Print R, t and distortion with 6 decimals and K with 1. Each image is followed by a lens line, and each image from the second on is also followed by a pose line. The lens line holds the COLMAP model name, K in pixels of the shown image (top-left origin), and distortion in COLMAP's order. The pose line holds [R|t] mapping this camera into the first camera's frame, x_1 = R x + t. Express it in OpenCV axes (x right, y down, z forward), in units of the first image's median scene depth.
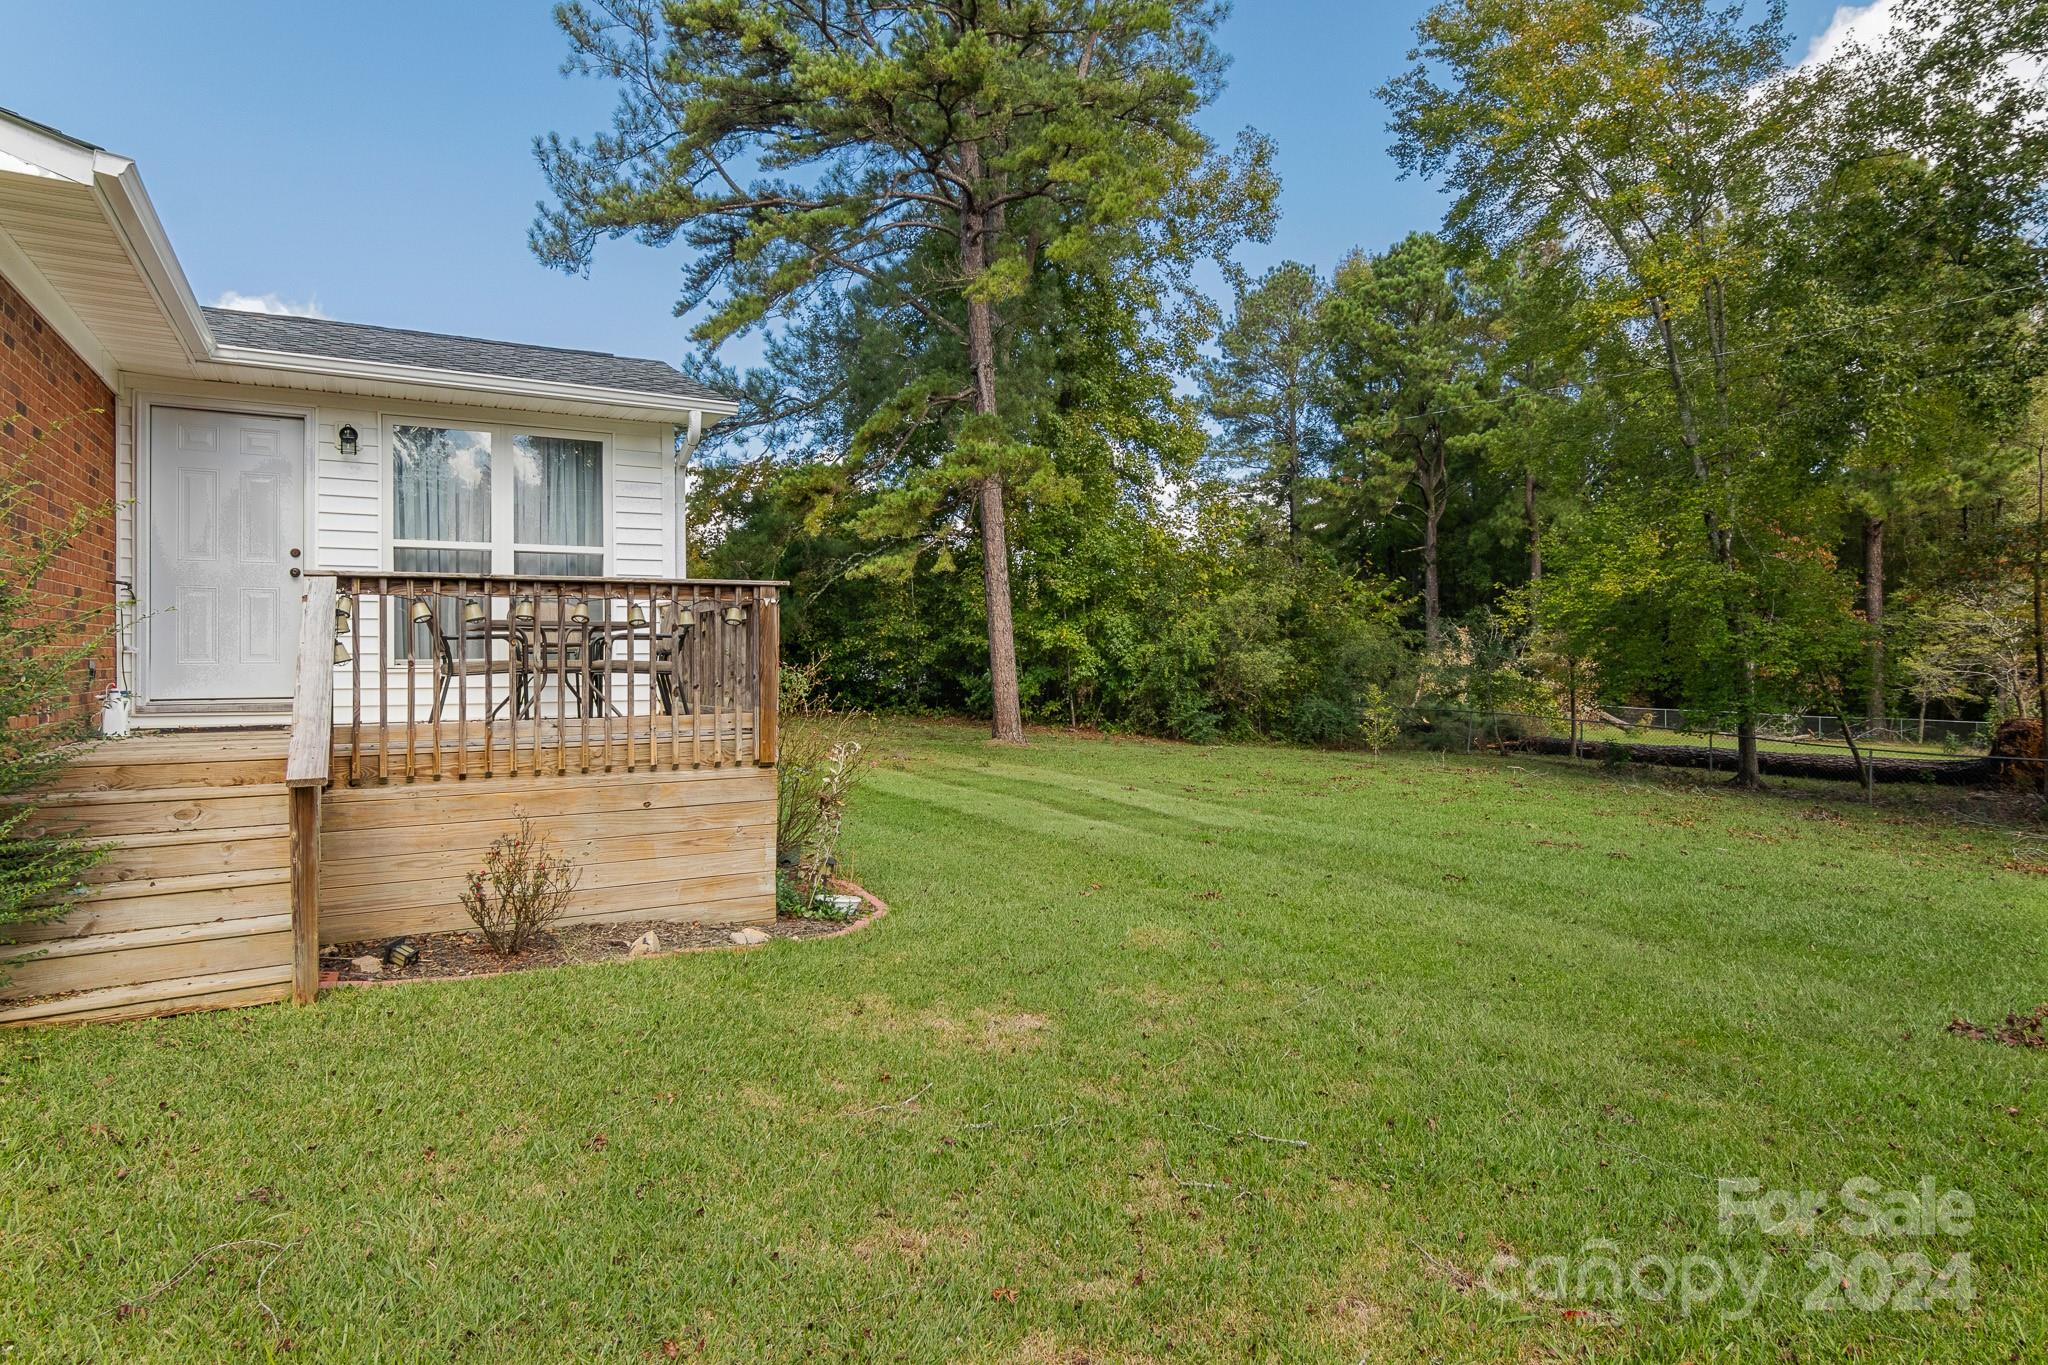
lens RADIAL K [[1138.6, 0, 1023.2], [0, 1138.6, 645.5], [0, 0, 1]] dist [-0.002749, -0.001019]
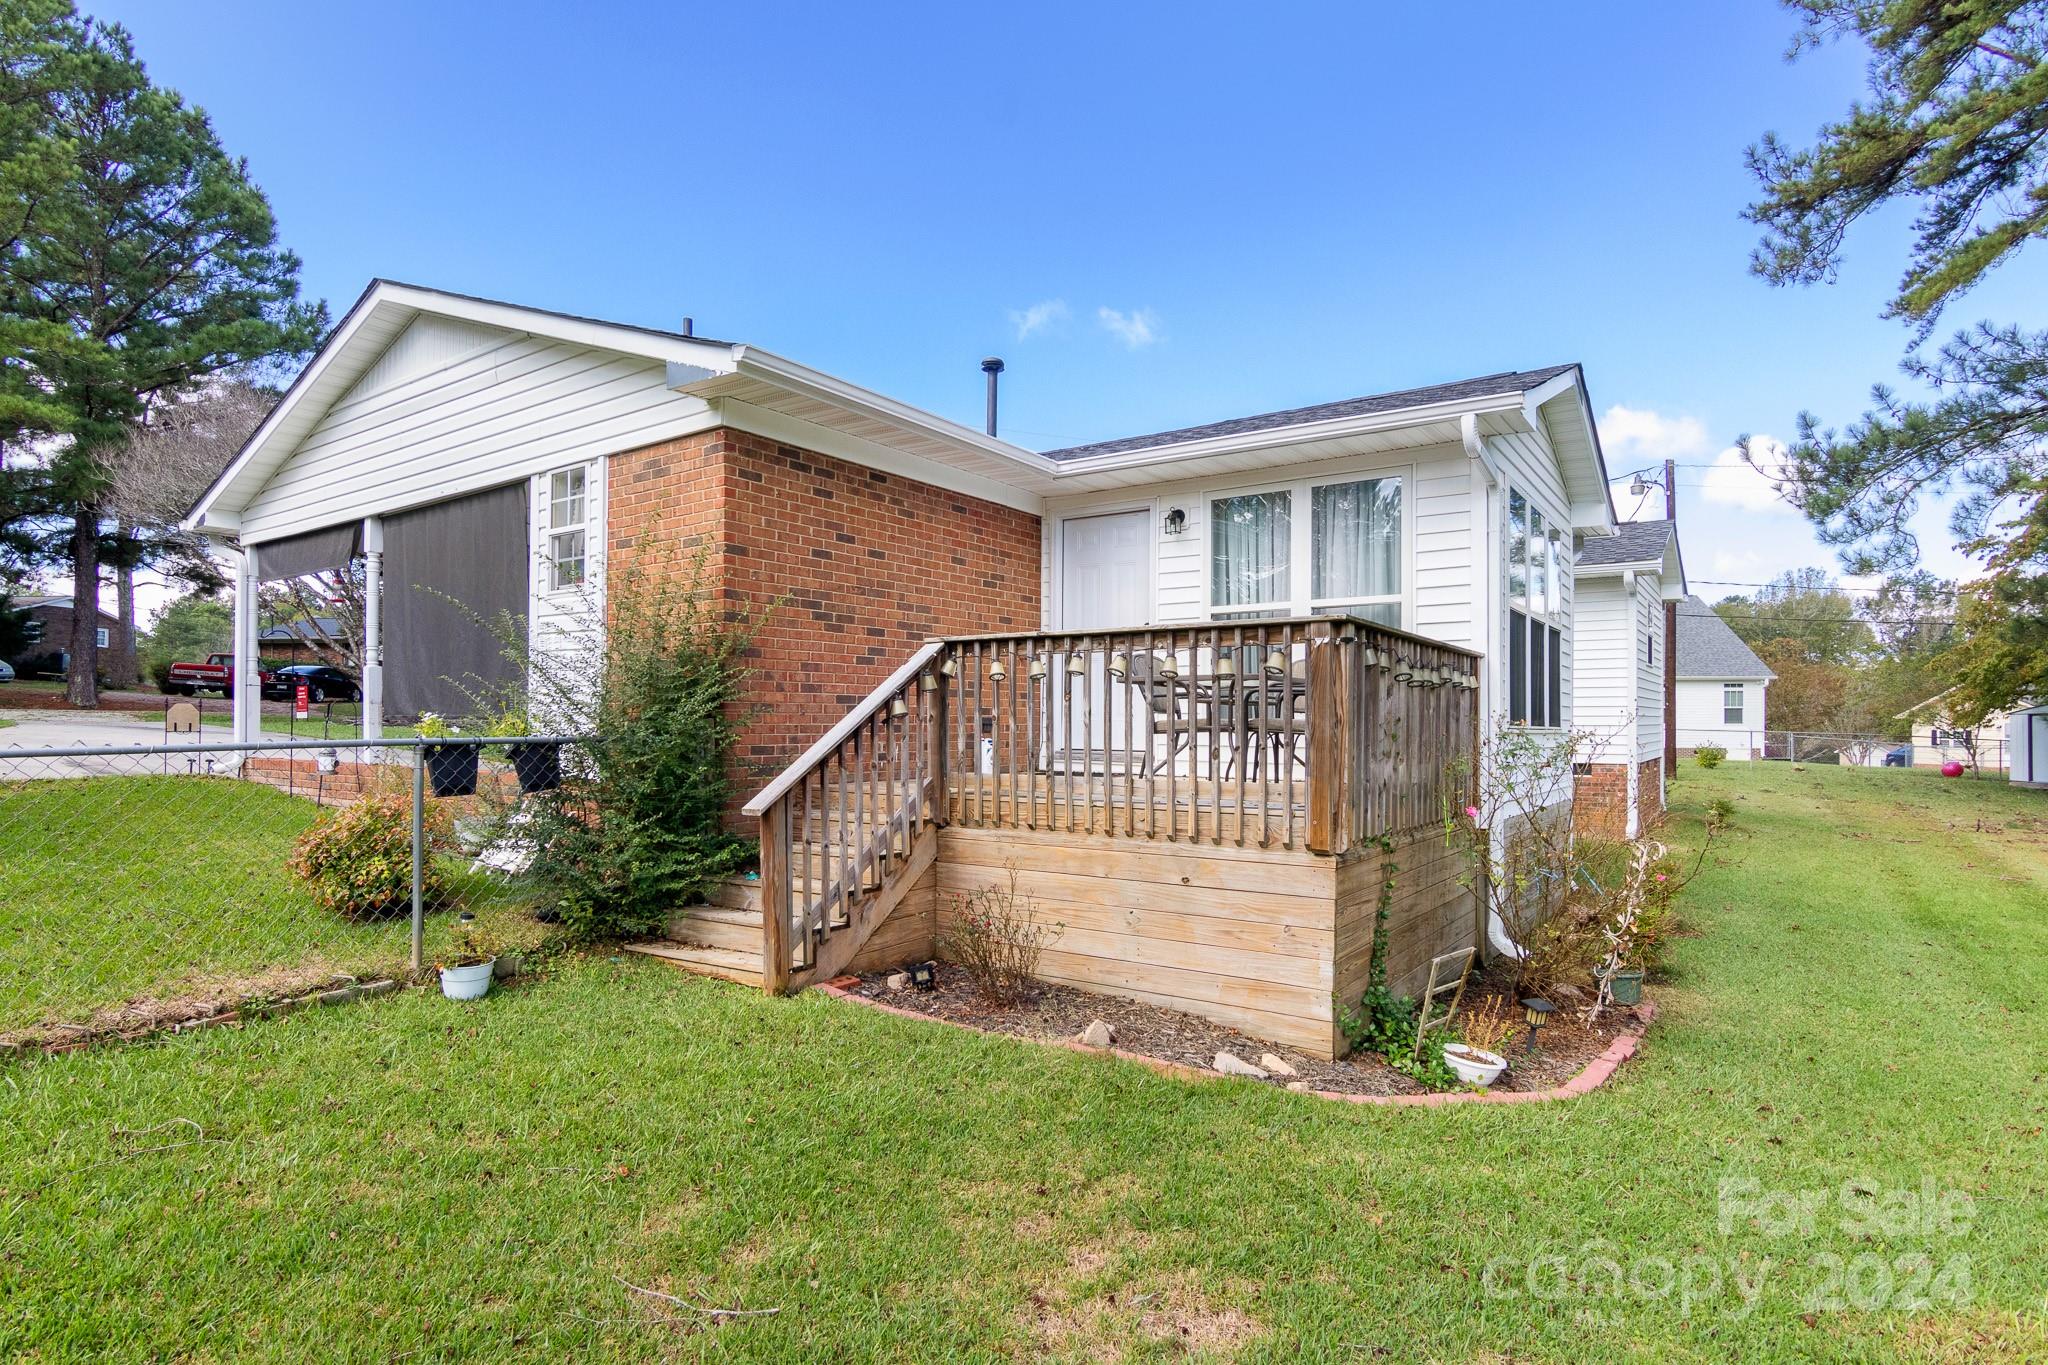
lens RADIAL K [[1057.2, 0, 1027.0], [0, 1057.2, 715.1], [0, 0, 1]] dist [-0.001222, -0.000082]
pose [[0.429199, 0.000649, -0.903210, 0.339873], [-0.000262, 1.000000, 0.000594, 0.010723], [0.903210, -0.000018, 0.429199, 0.511892]]
